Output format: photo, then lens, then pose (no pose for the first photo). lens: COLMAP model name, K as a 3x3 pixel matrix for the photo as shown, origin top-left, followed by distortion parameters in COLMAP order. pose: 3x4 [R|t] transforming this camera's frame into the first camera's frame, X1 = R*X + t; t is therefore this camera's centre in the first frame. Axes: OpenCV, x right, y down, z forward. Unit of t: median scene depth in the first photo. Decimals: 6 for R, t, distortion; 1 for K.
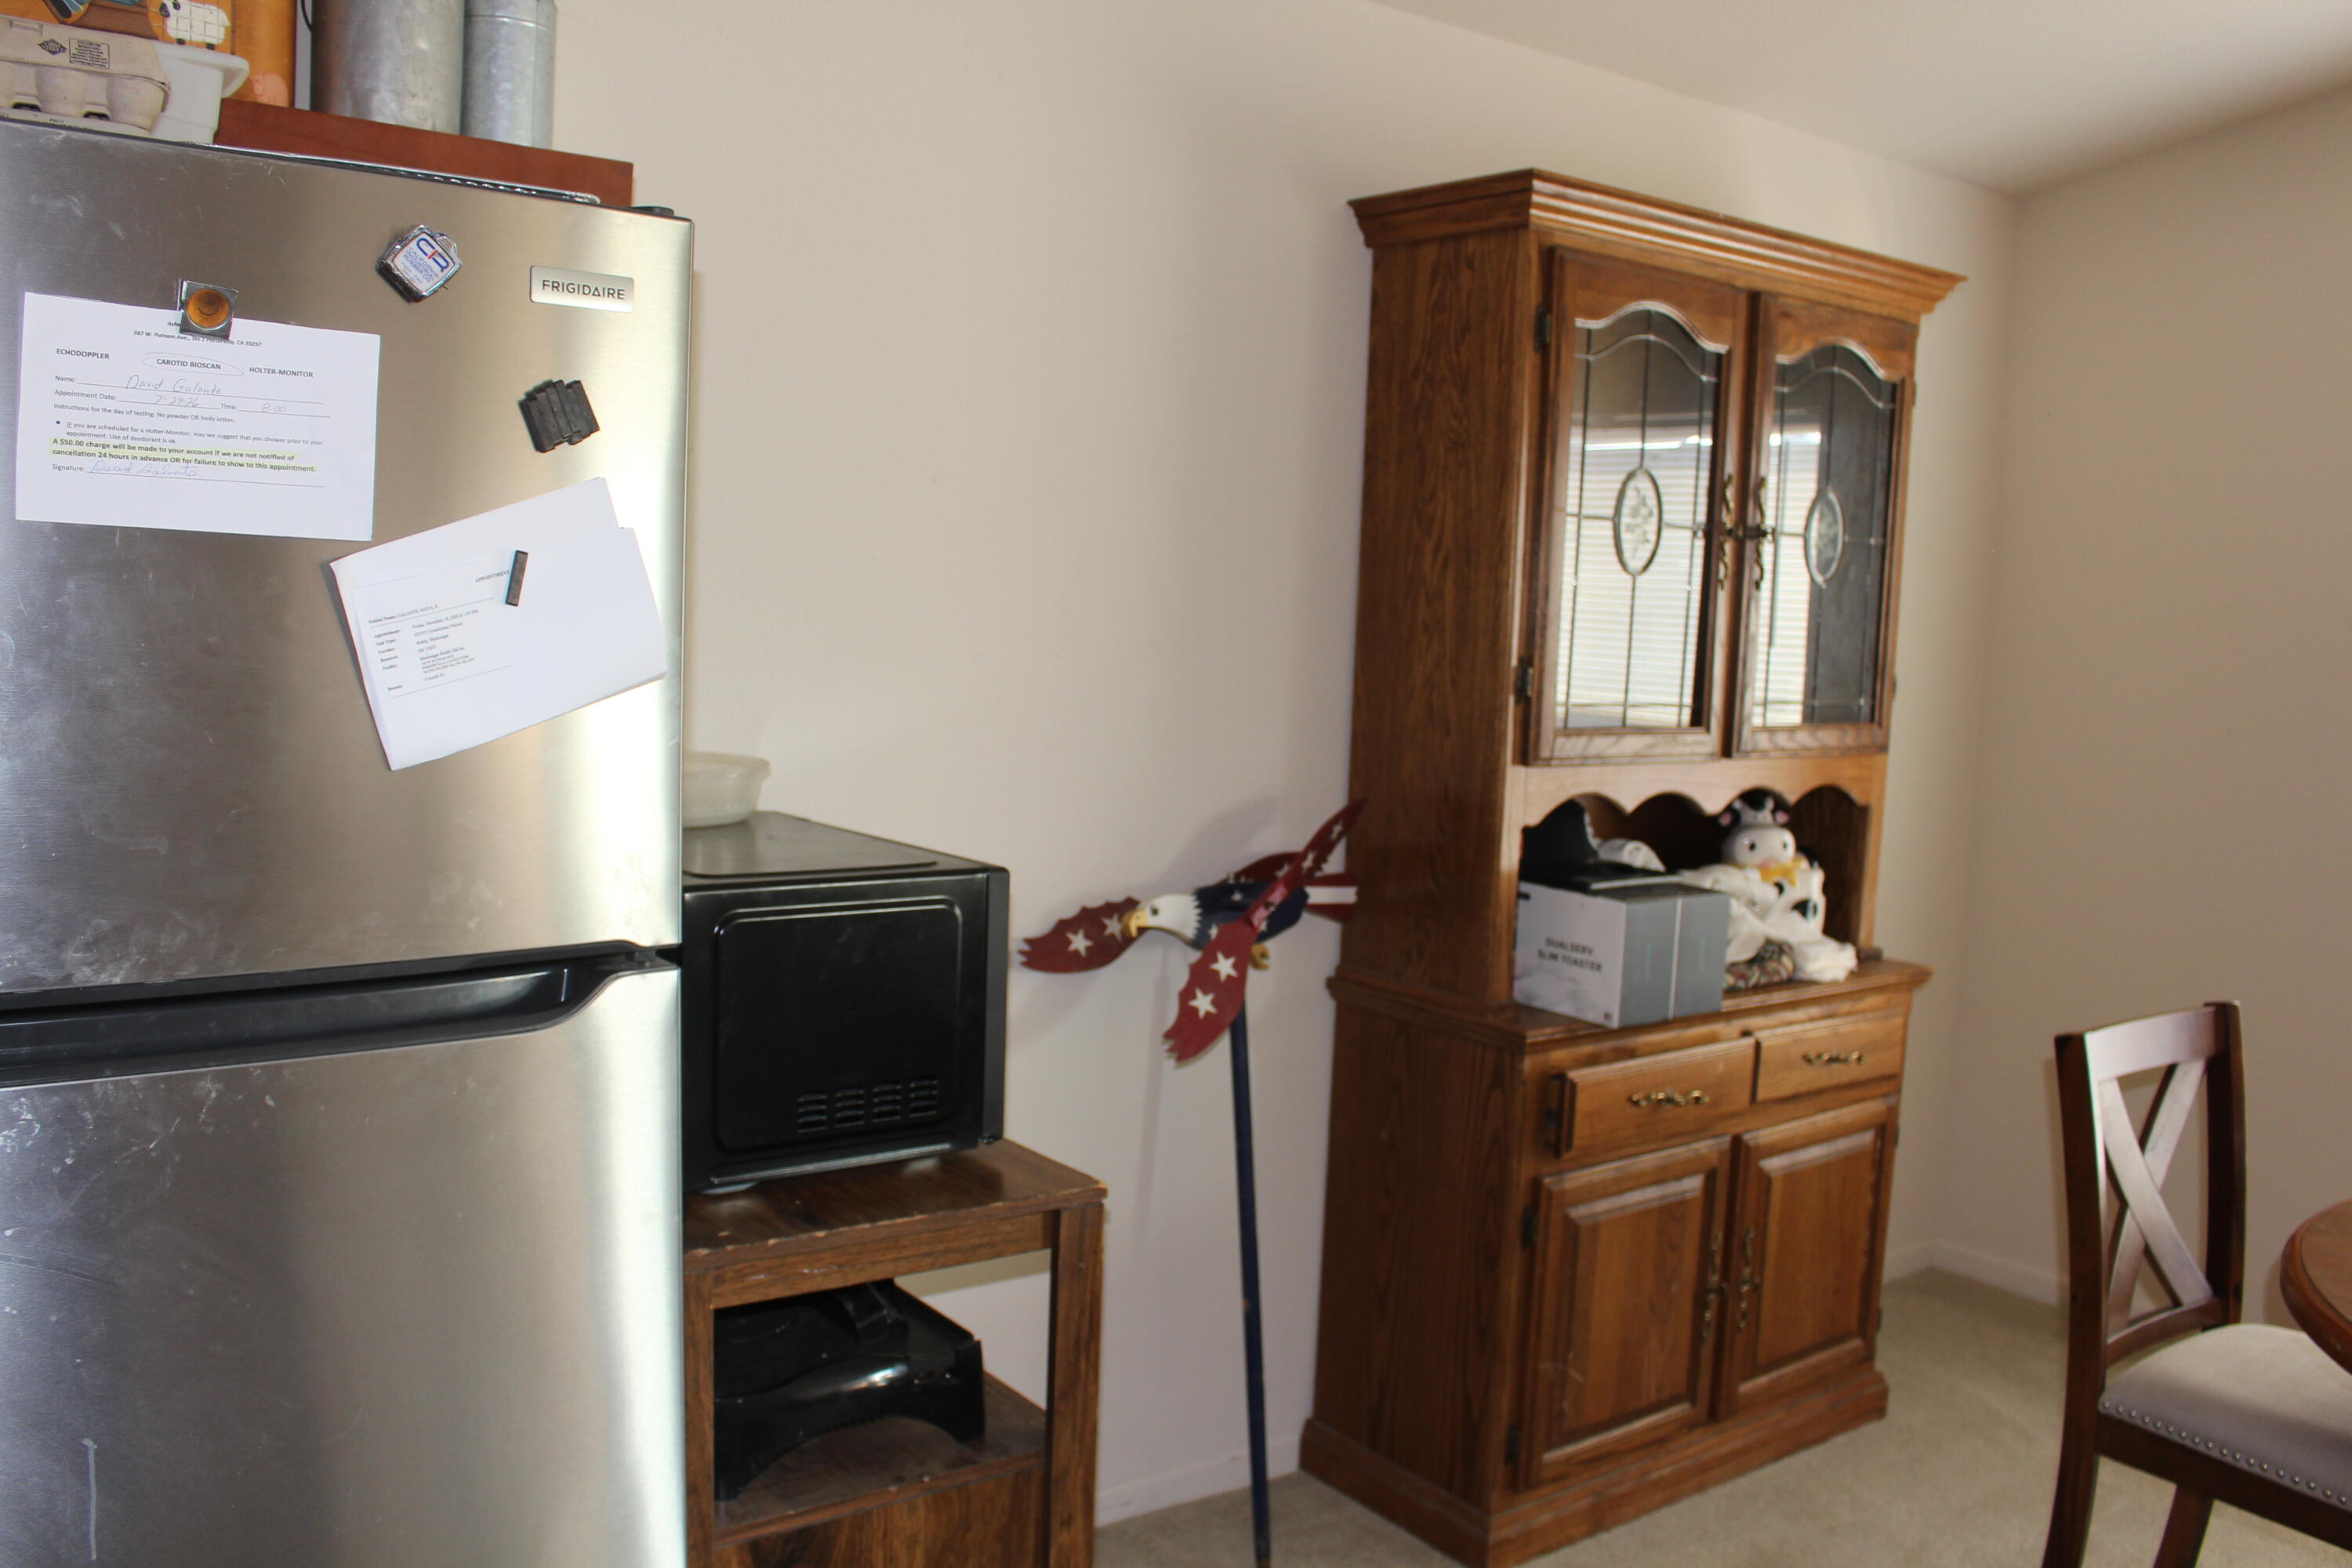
lens RADIAL K [[1945.6, 0, 1181.1], [0, 1945.6, 799.0], [0, 0, 1]] dist [-0.154791, 0.116371]
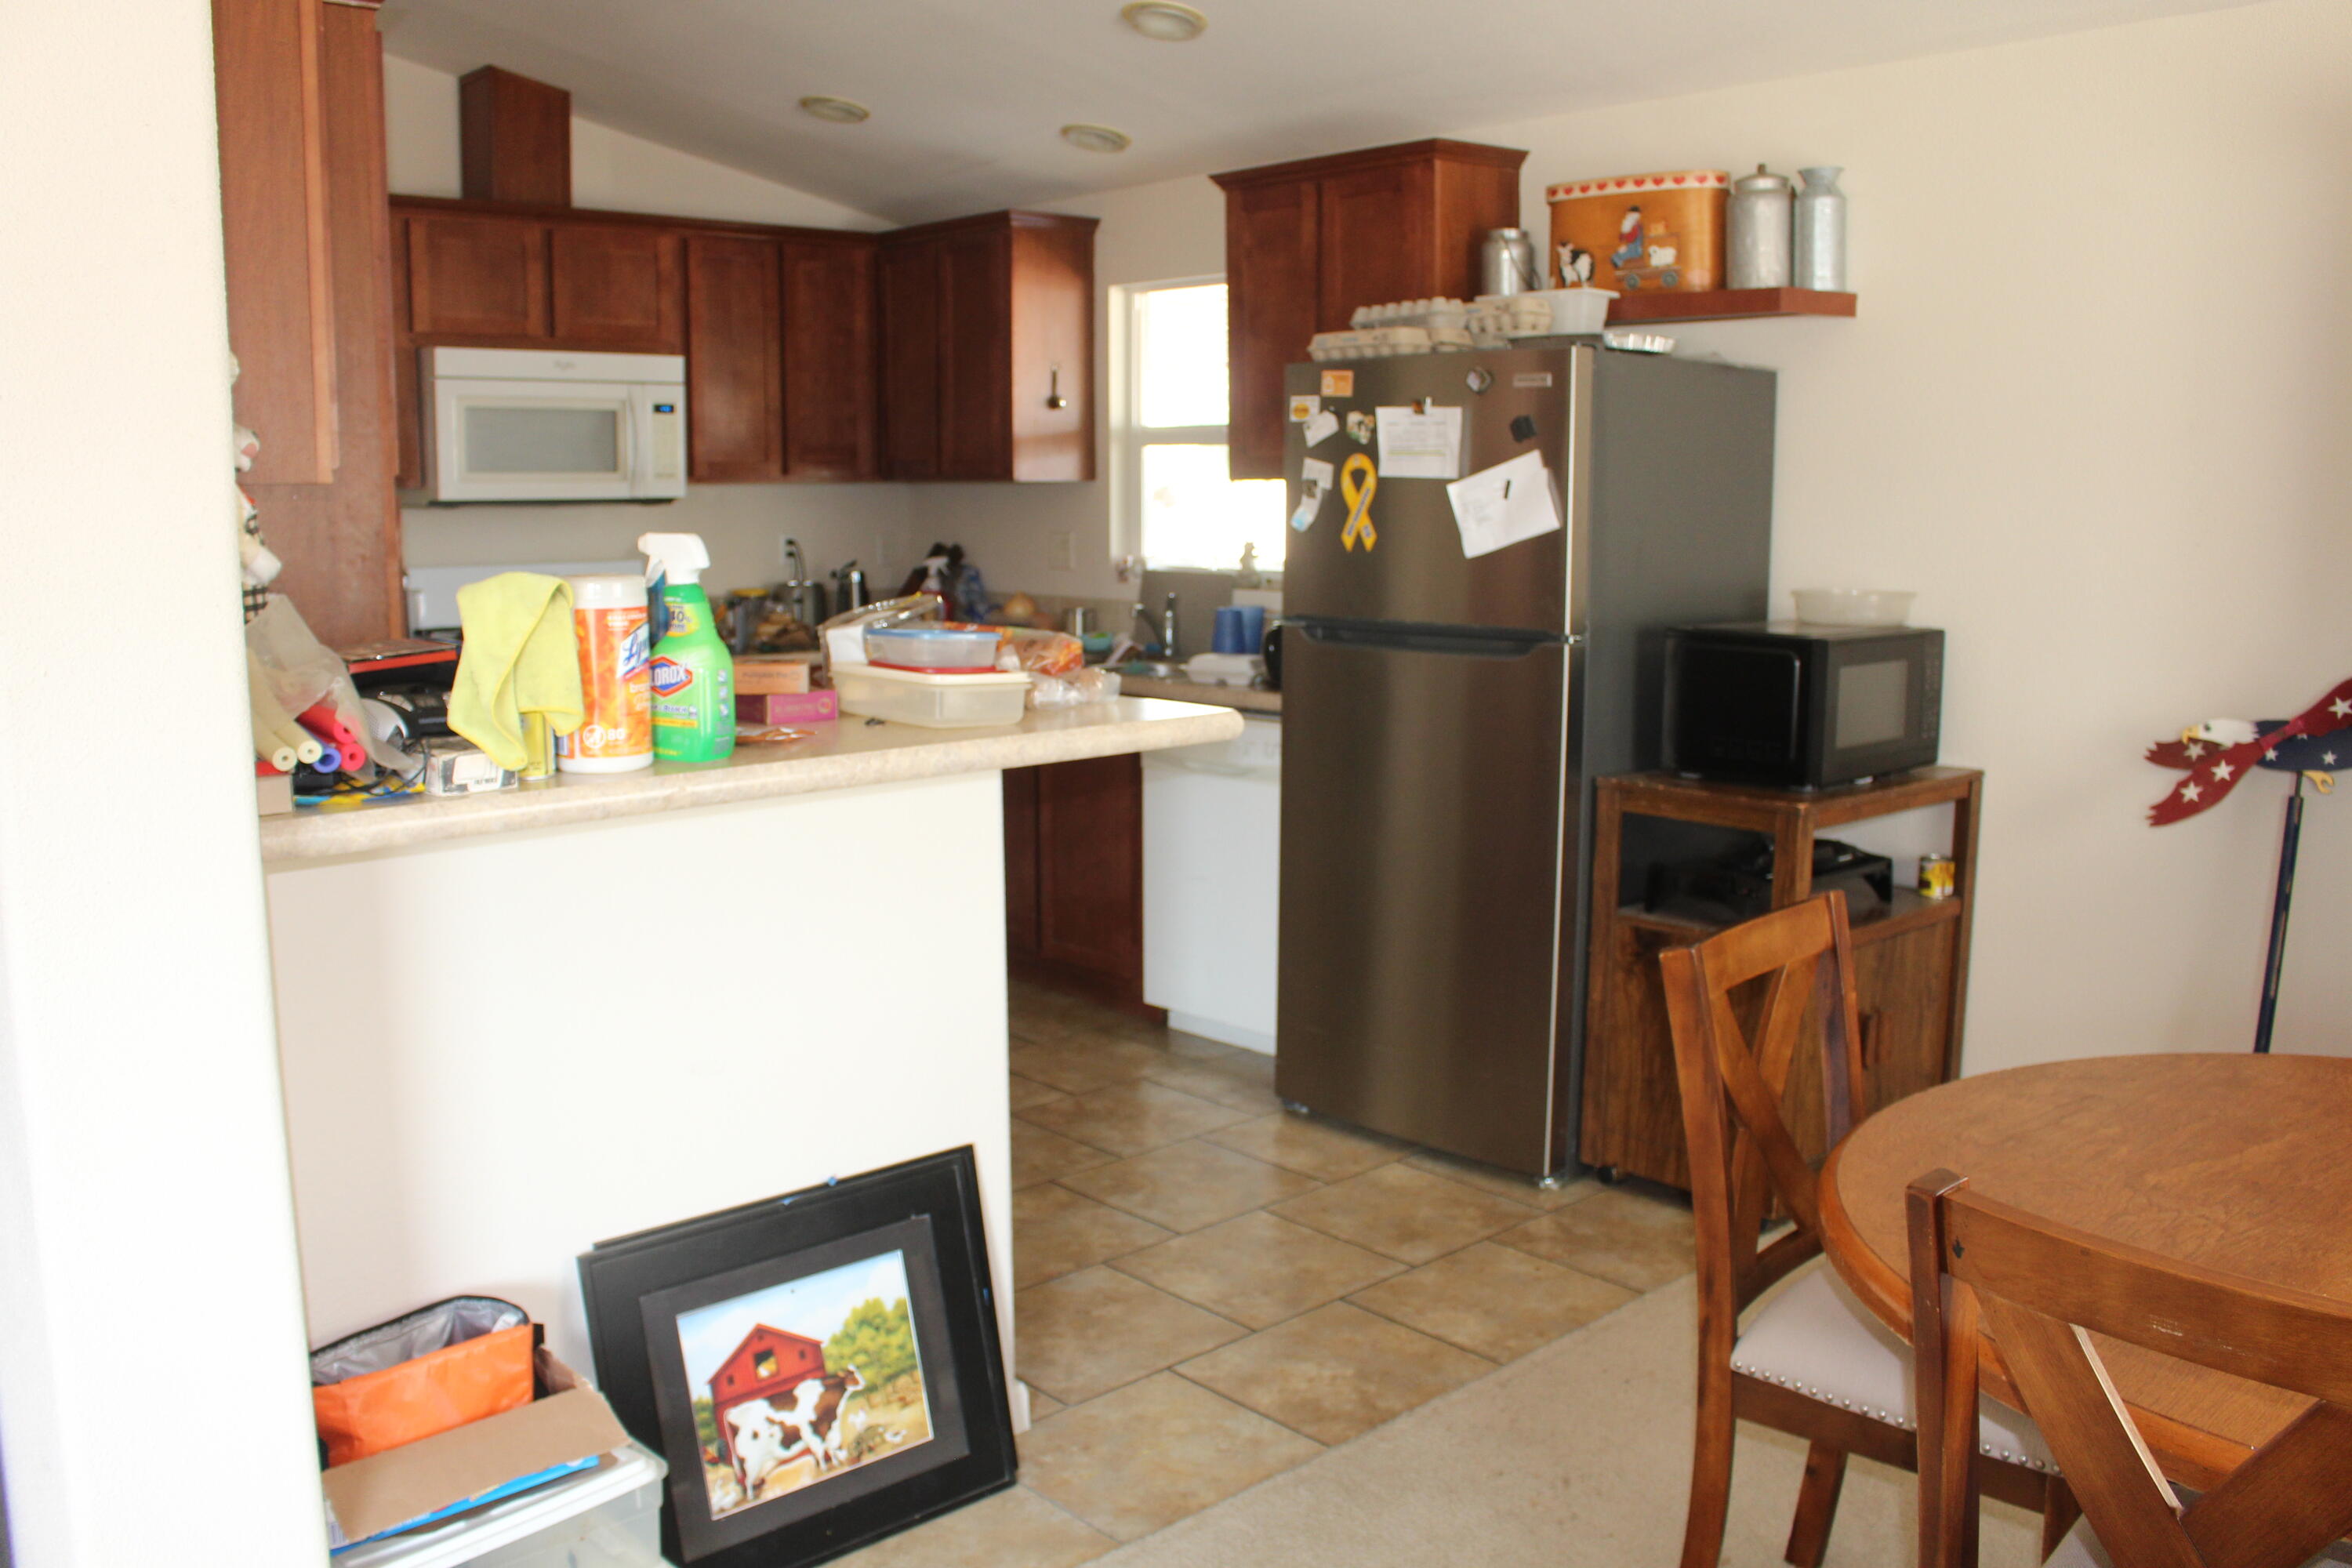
lens RADIAL K [[1945.6, 0, 1169.0], [0, 1945.6, 798.3], [0, 0, 1]] dist [-0.154791, 0.116371]
pose [[0.094067, 0.113574, -0.989066, 1.136419], [-0.101333, 0.989404, 0.103976, 0.039955], [0.990395, 0.090444, 0.104579, 0.128697]]
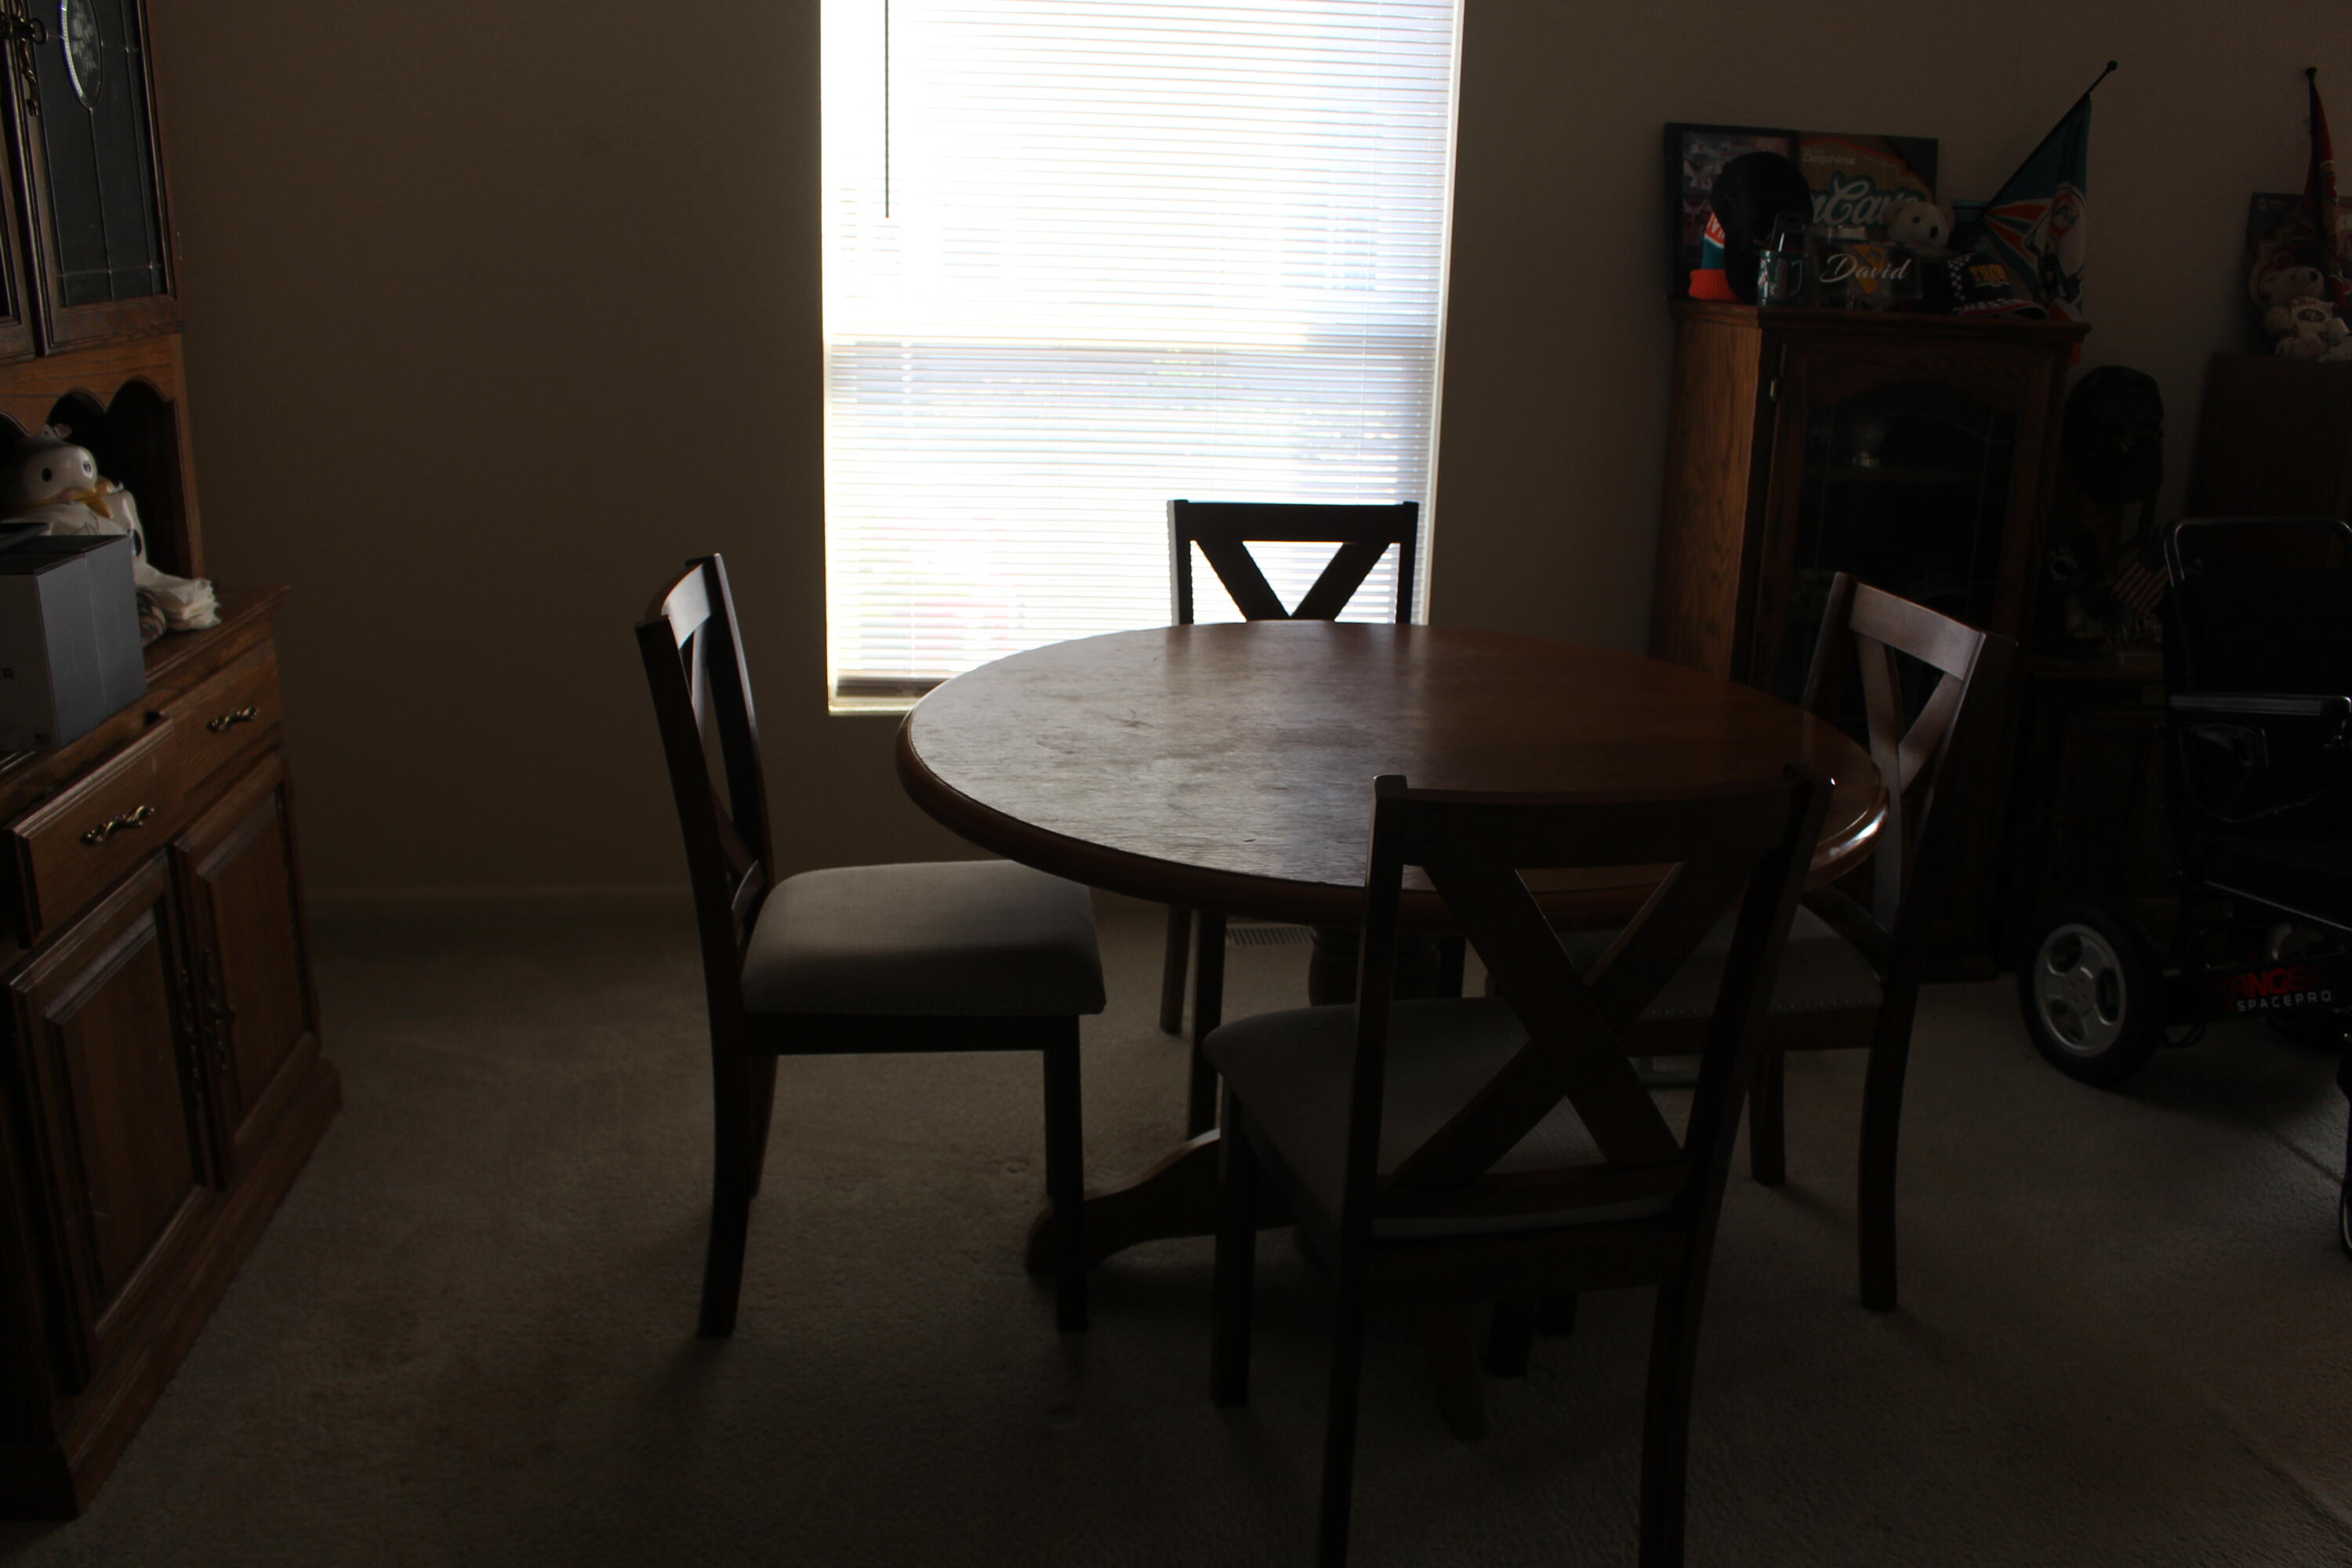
lens RADIAL K [[1945.6, 0, 1182.6], [0, 1945.6, 809.5], [0, 0, 1]] dist [-0.154791, 0.116371]
pose [[0.494892, -0.285506, 0.820712, -0.135055], [0.090844, 0.956306, 0.277897, -0.013729], [-0.864193, -0.062972, 0.499204, 0.275933]]
